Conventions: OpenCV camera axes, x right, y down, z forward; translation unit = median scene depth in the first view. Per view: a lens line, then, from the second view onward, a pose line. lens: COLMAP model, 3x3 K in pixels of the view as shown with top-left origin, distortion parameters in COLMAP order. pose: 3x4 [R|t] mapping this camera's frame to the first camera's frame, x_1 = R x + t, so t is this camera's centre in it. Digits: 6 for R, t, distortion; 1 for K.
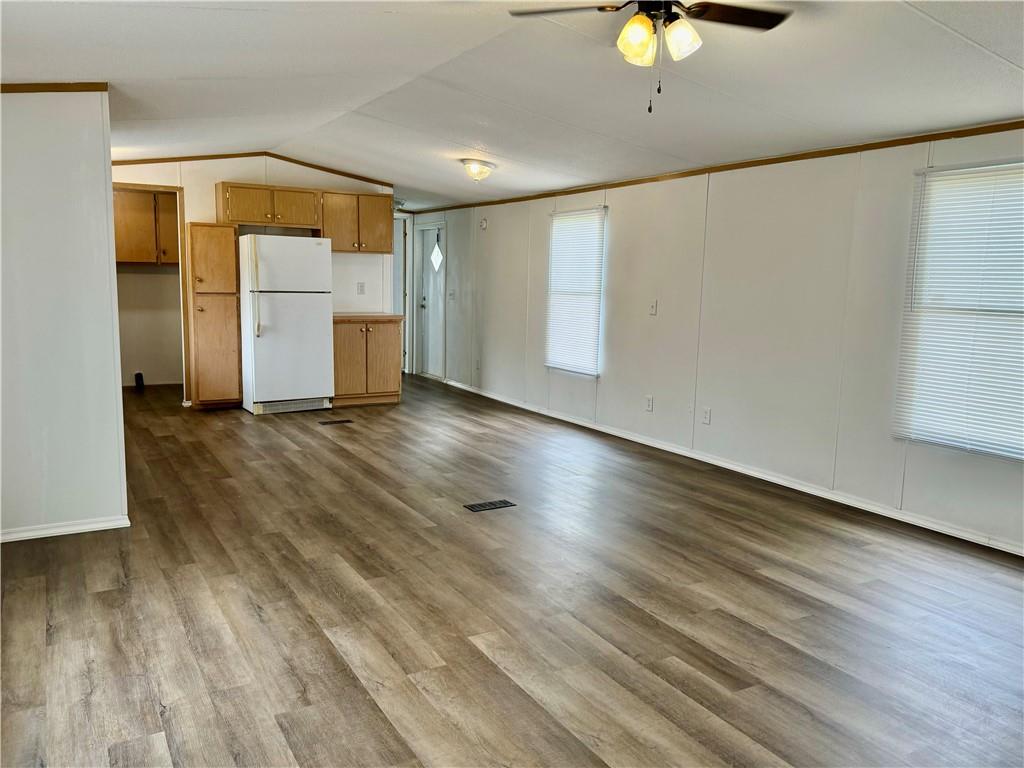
lens RADIAL K [[786.6, 0, 512.0], [0, 786.6, 384.0], [0, 0, 1]] dist [0.207988, -0.005208]
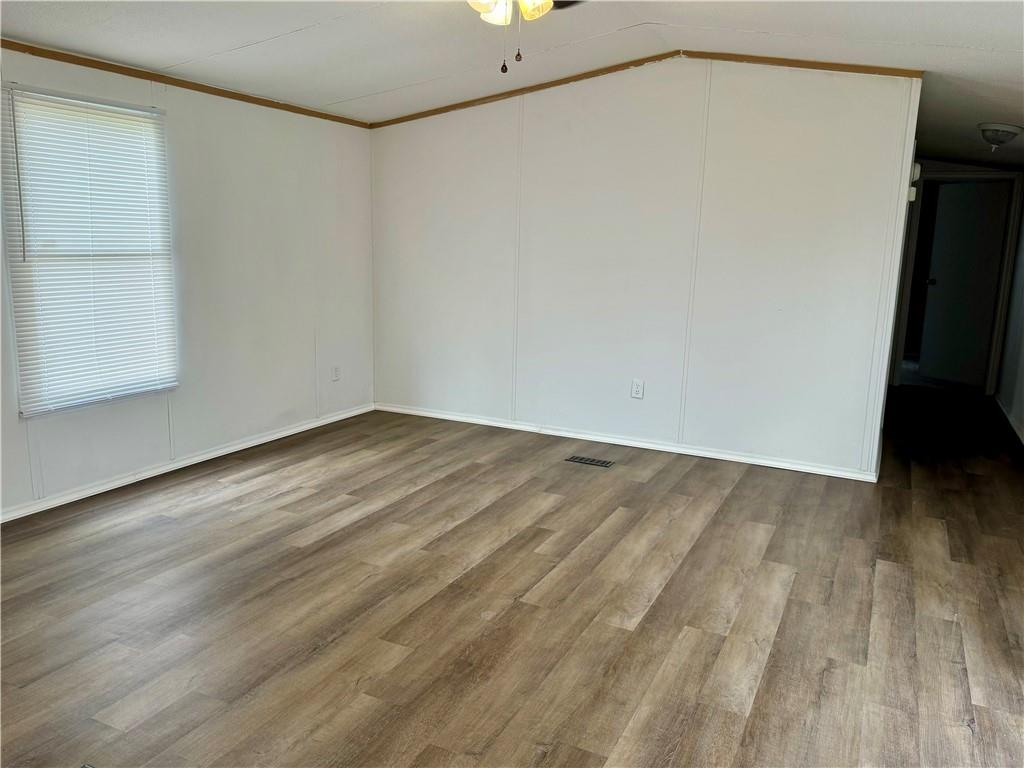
lens RADIAL K [[808.9, 0, 512.0], [0, 808.9, 384.0], [0, 0, 1]] dist [0.107325, 0.006128]
pose [[-0.561611, -0.186855, 0.806026, -0.745747], [0.072963, 0.959186, 0.273200, -0.252944], [-0.824178, 0.212242, -0.525056, 1.669444]]
